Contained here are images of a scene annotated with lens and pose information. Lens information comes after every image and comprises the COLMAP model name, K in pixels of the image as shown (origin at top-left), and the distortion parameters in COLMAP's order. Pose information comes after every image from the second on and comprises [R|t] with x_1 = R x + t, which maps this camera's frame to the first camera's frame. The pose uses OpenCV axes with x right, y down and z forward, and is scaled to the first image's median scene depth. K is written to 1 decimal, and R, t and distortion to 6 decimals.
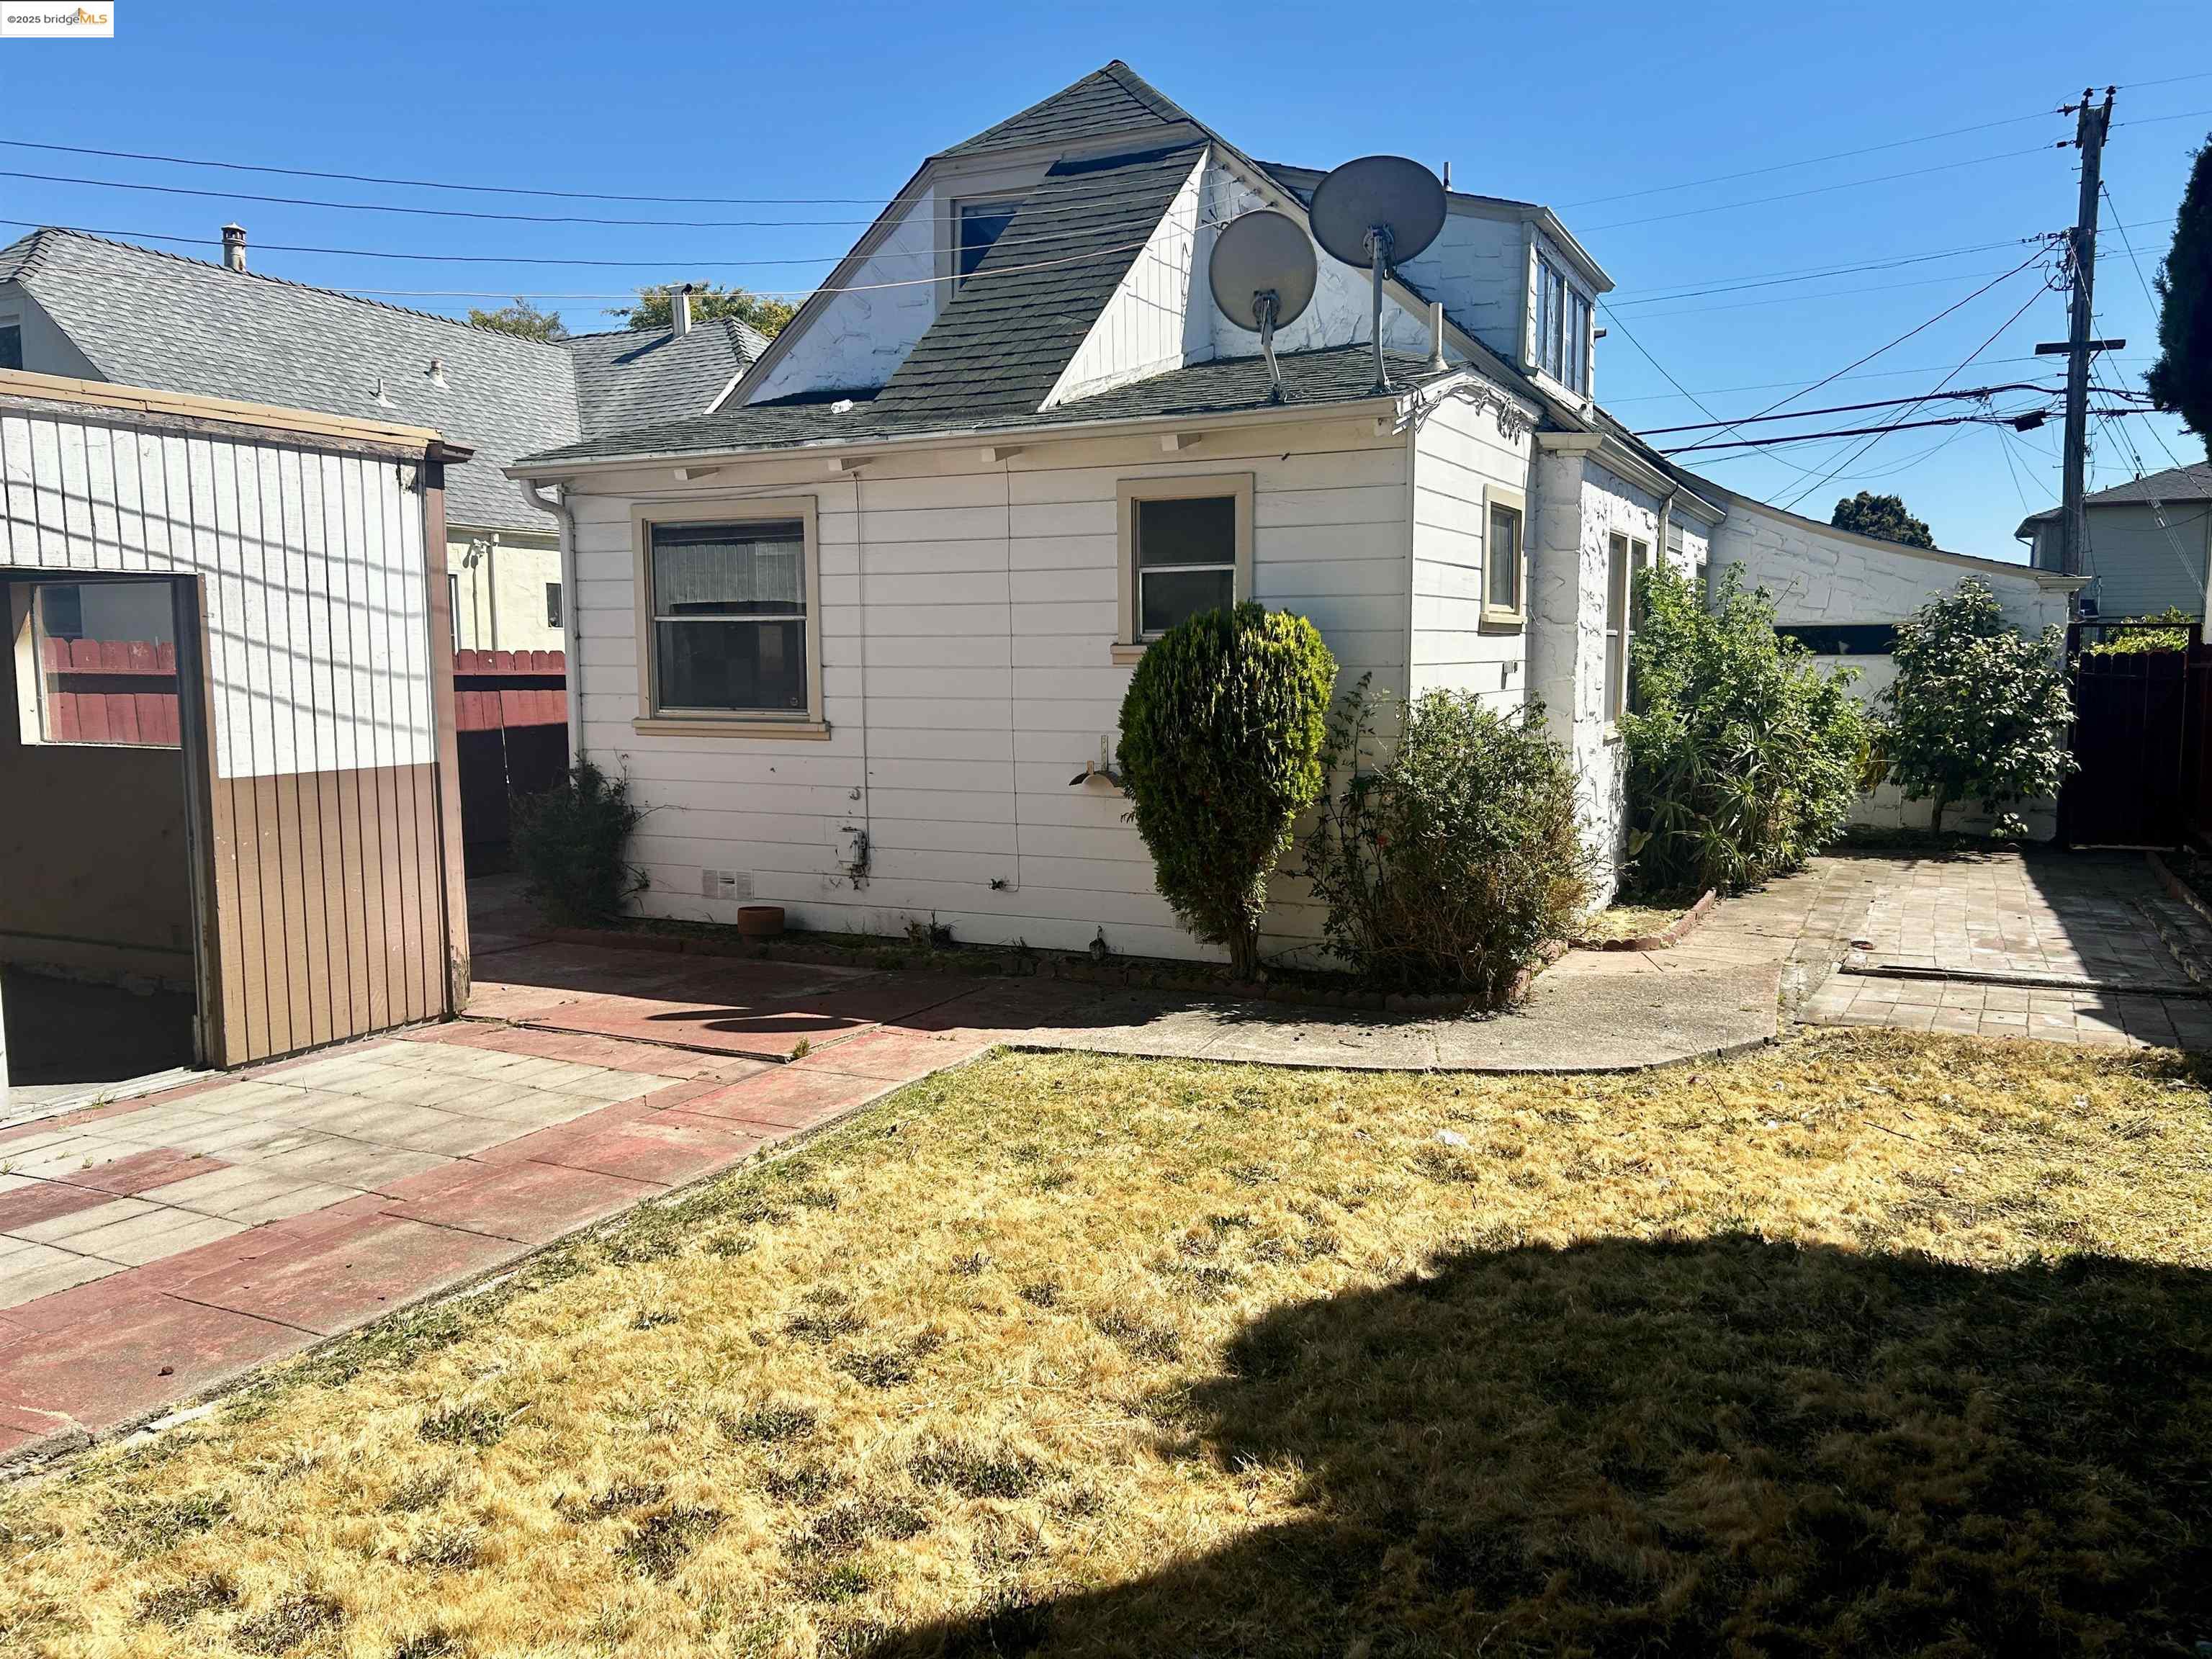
lens RADIAL K [[1665.2, 0, 1107.4], [0, 1665.2, 830.6], [0, 0, 1]] dist [0.062450, -0.066732]
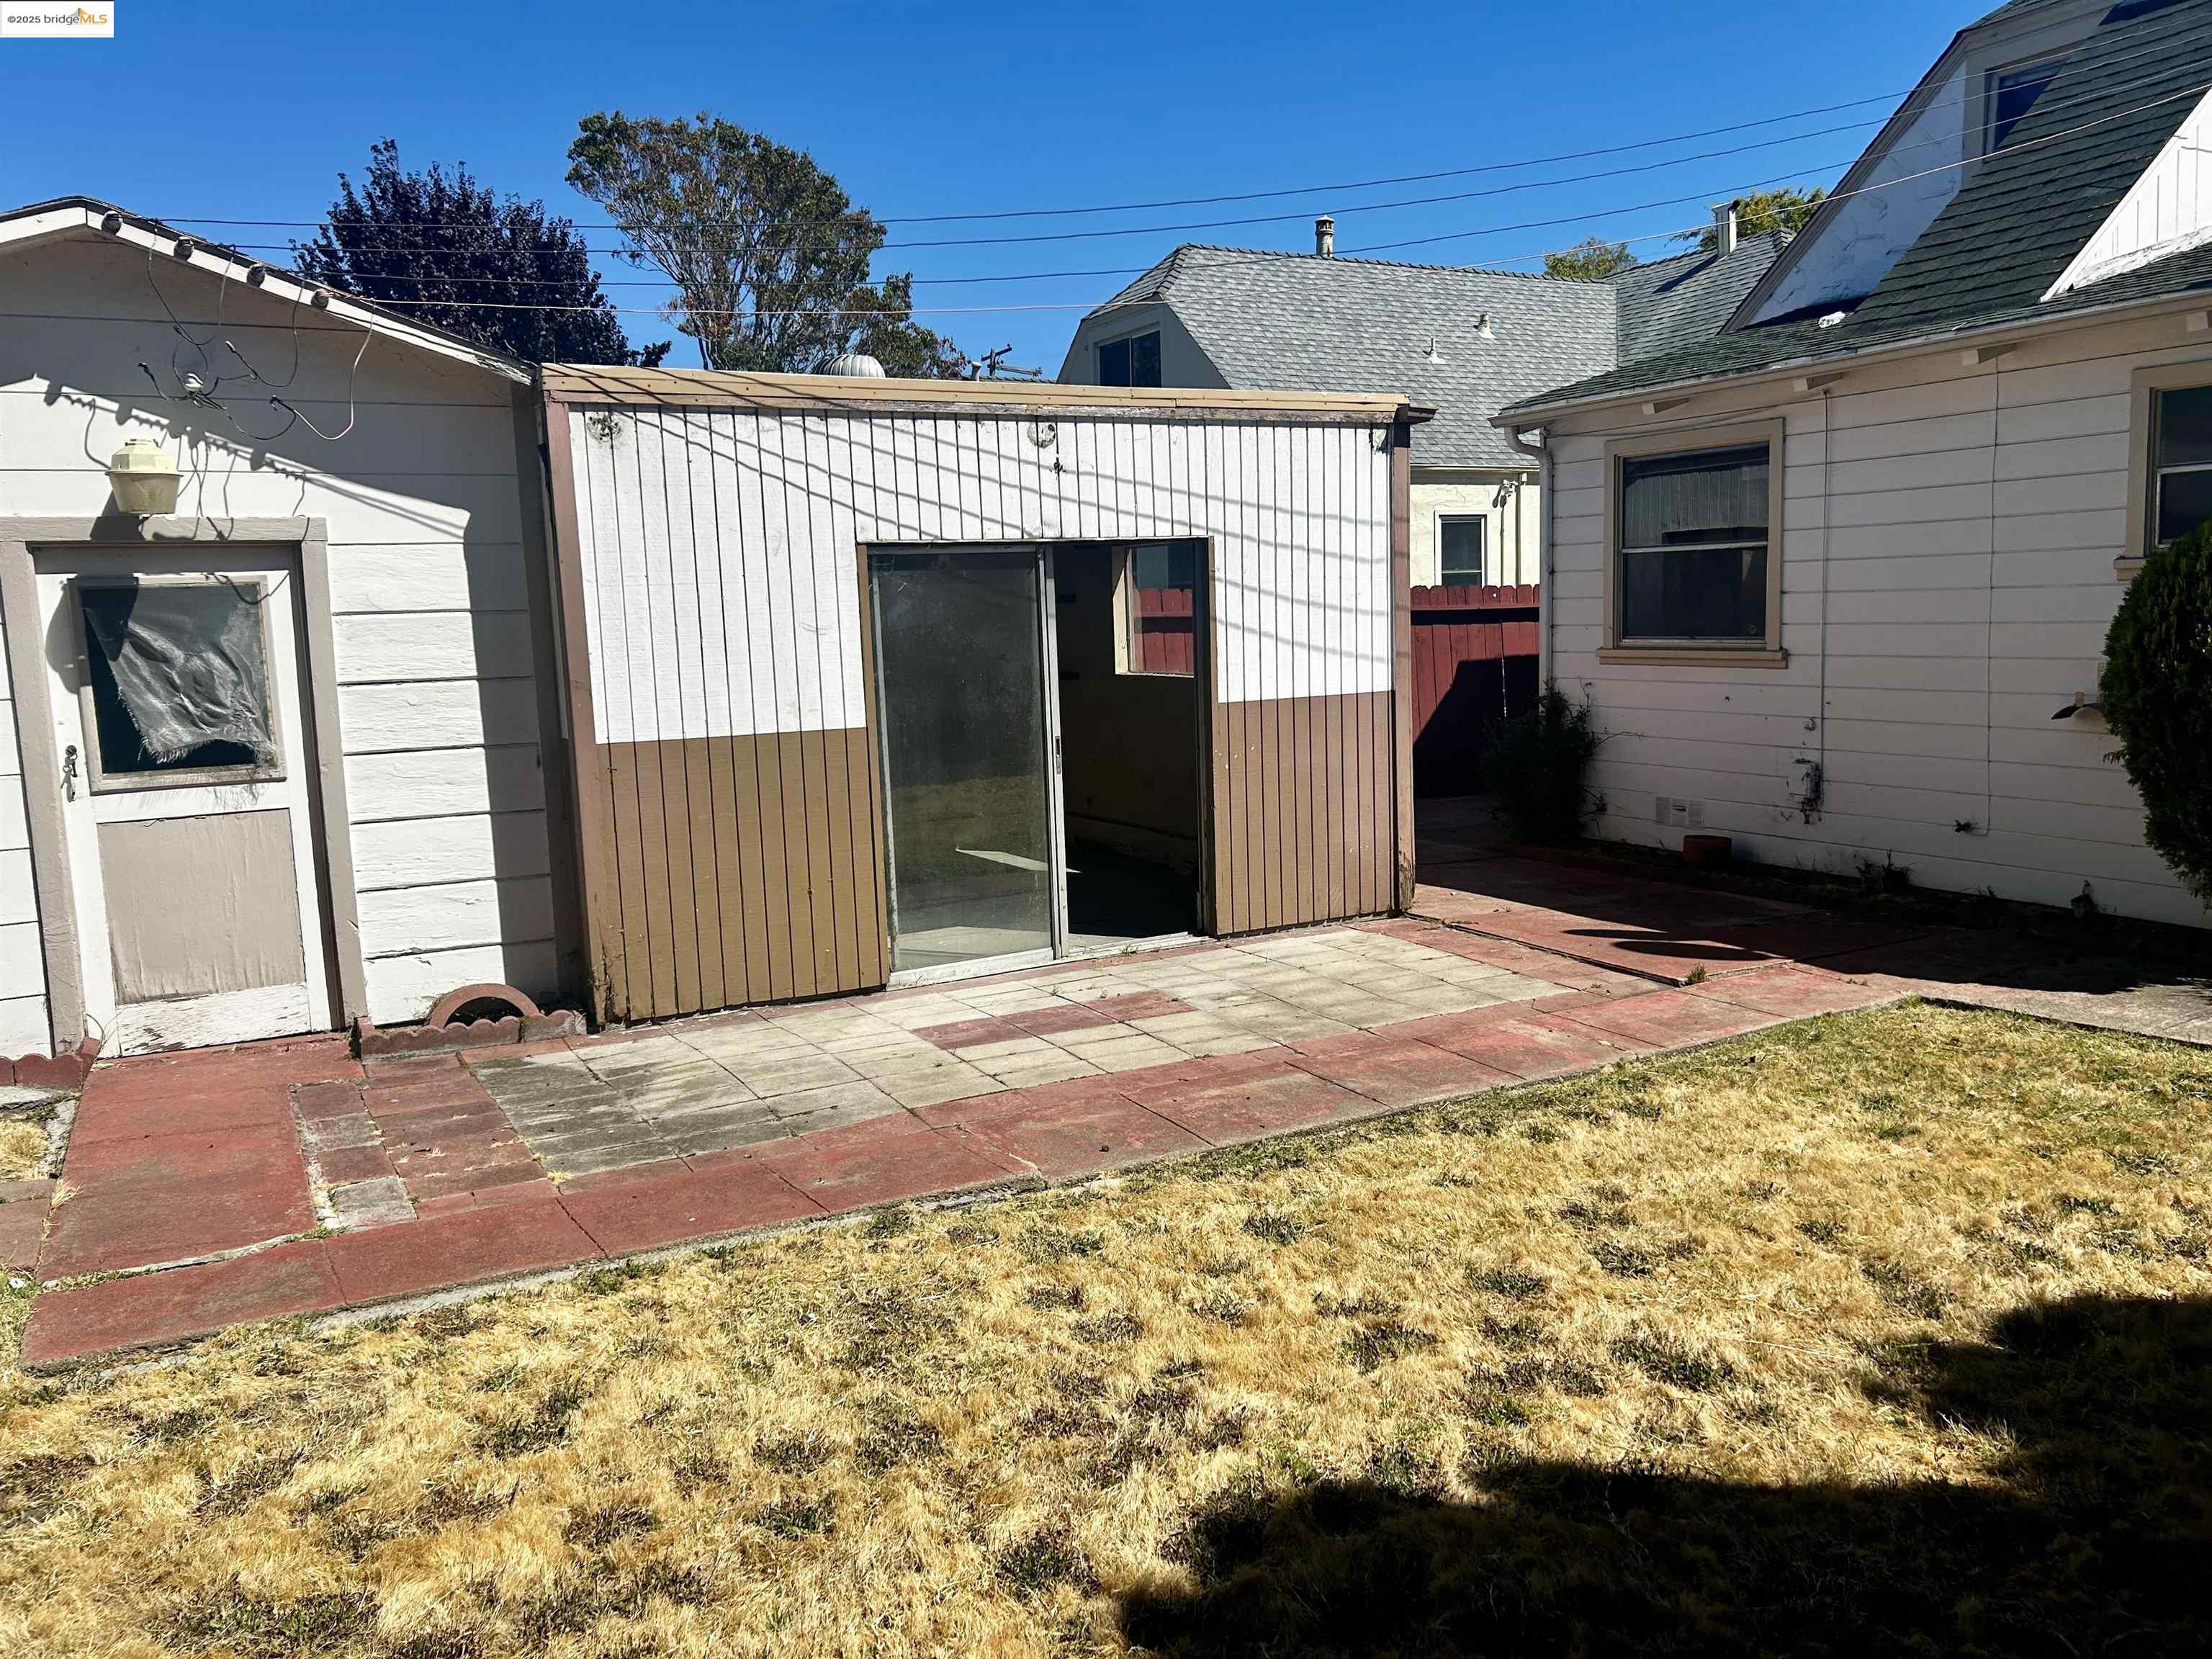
lens RADIAL K [[1665.2, 0, 1114.4], [0, 1665.2, 796.8], [0, 0, 1]] dist [0.062450, -0.066732]
pose [[0.813097, 0.046451, -0.580272, 0.108466], [-0.032519, 0.998879, 0.034394, -0.000724], [0.581219, -0.009096, 0.813696, -0.032241]]
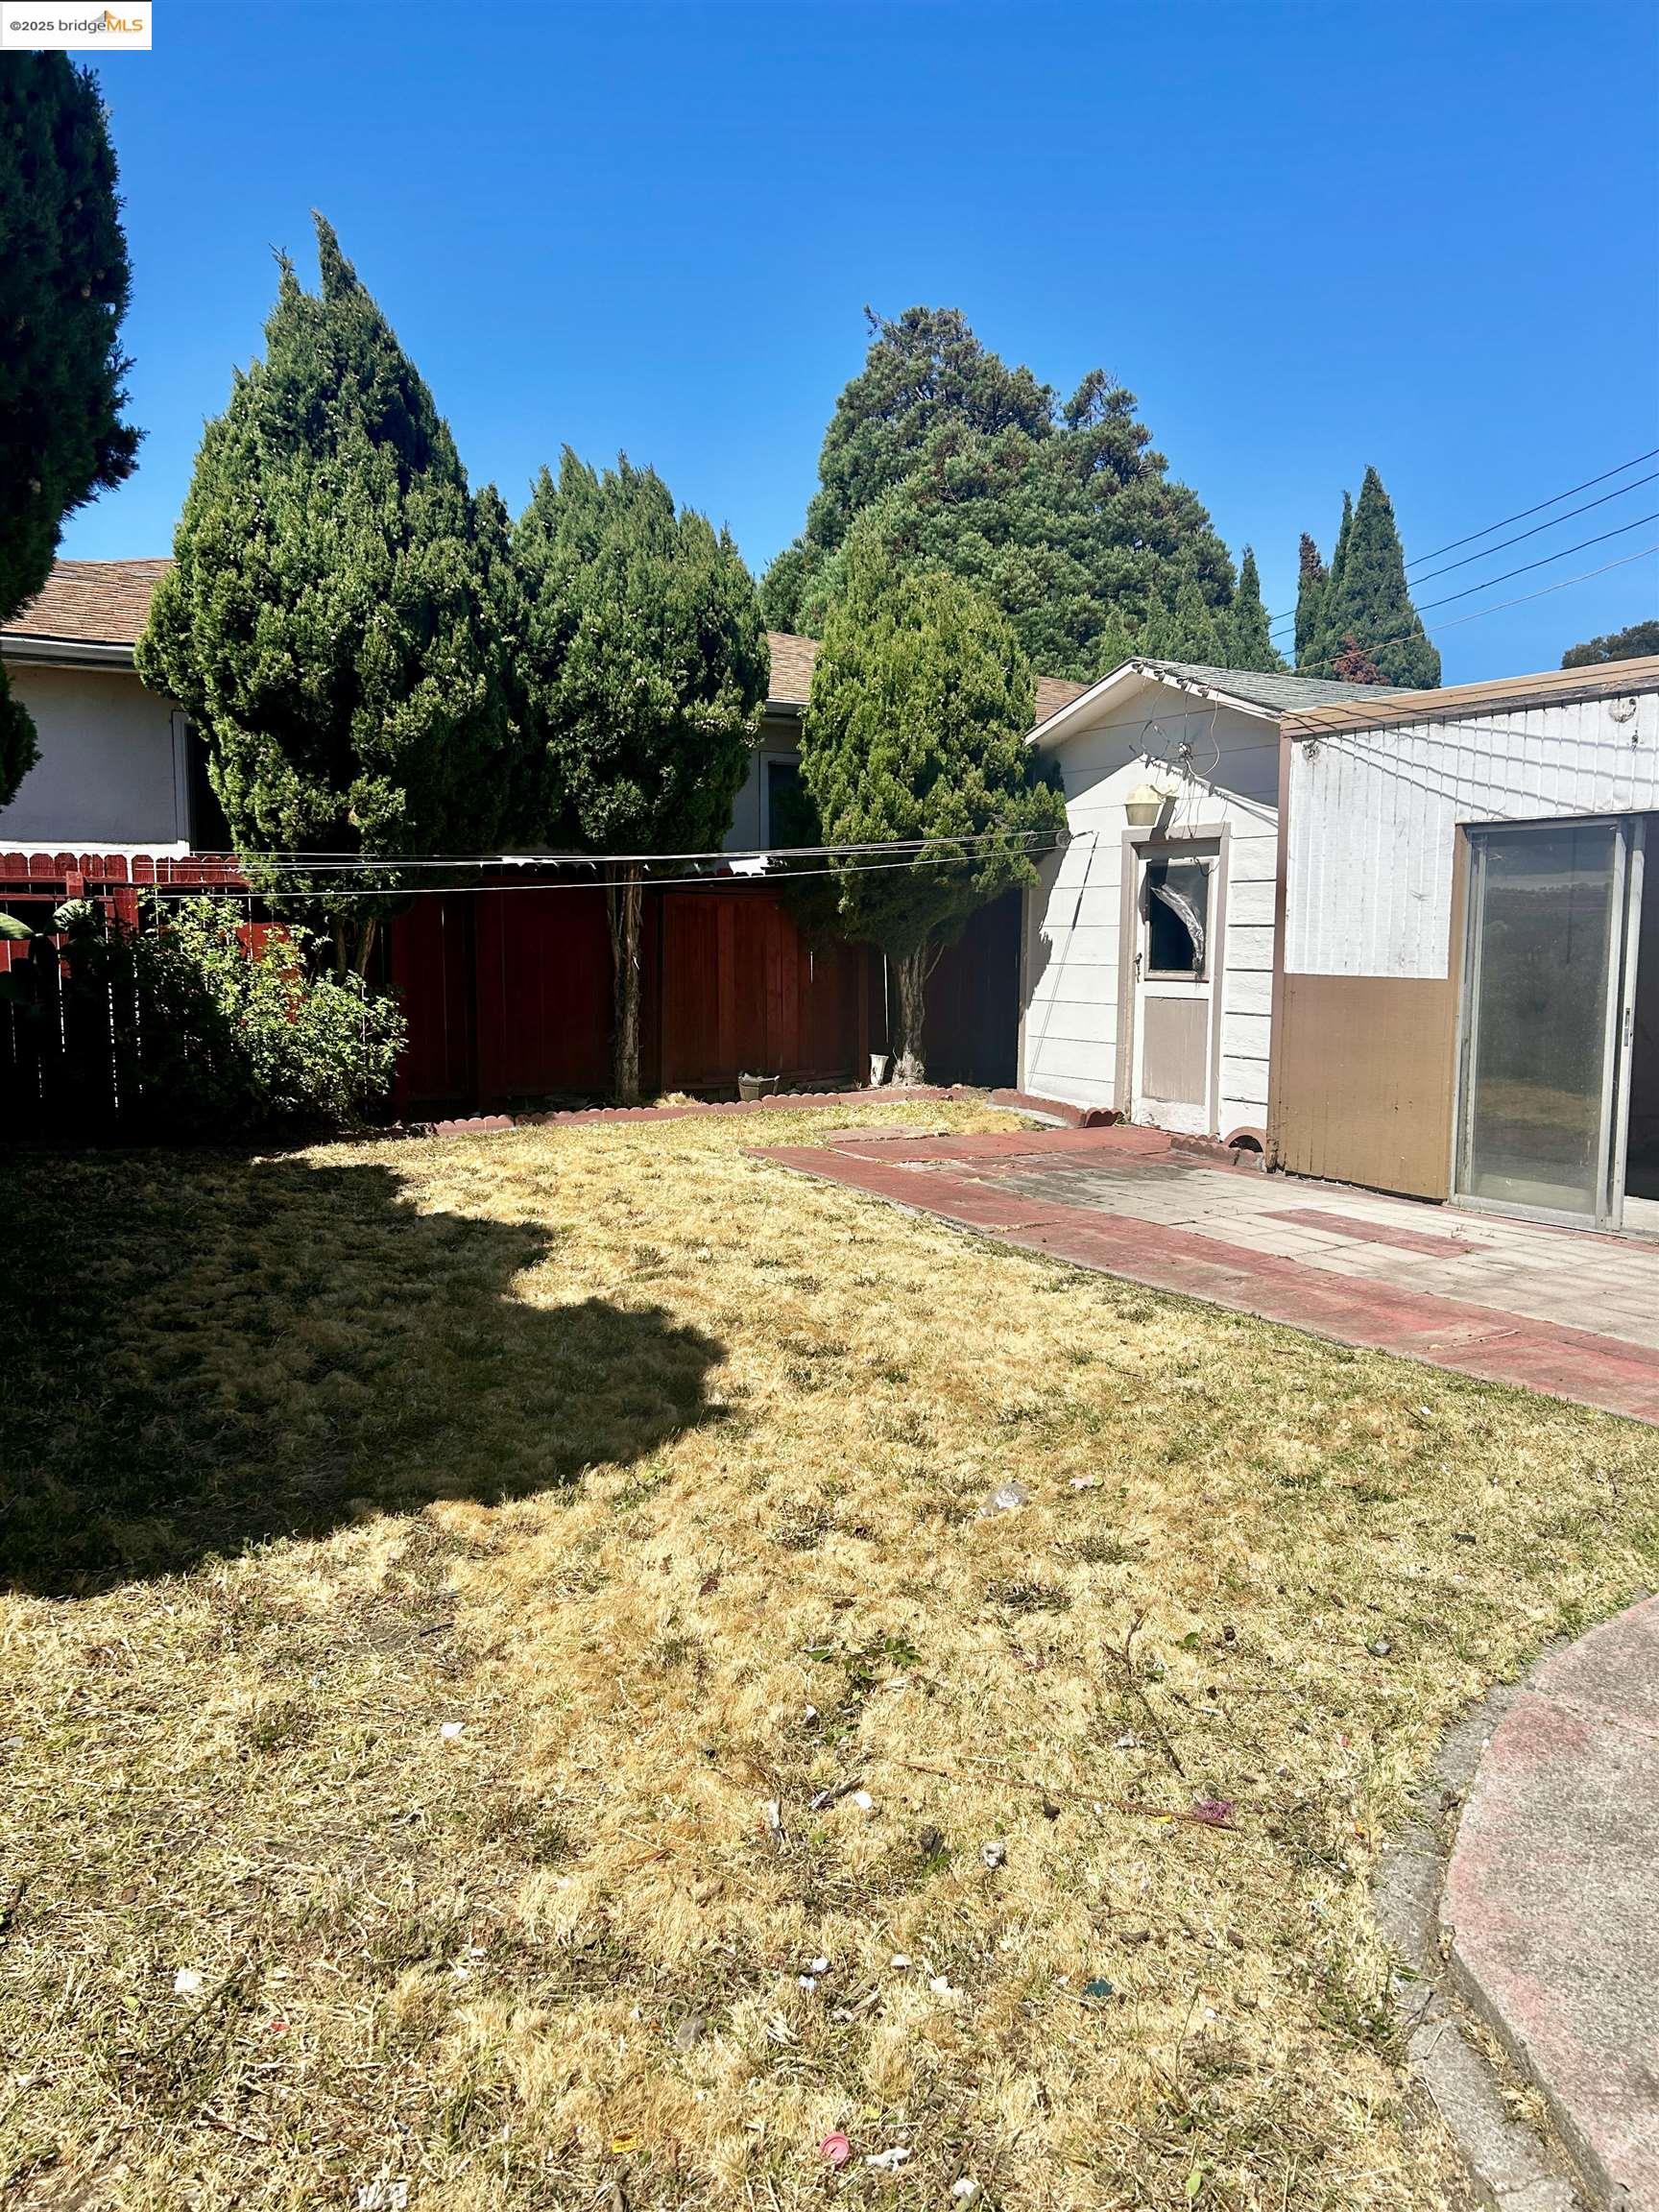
lens RADIAL K [[1665.2, 0, 831.0], [0, 1665.2, 1108.8], [0, 0, 1]] dist [0.062450, -0.066732]
pose [[-0.556701, 0.106784, -0.823821, 0.640887], [-0.073764, 0.981432, 0.177061, -0.092252], [0.827431, 0.159338, -0.538488, 0.983621]]
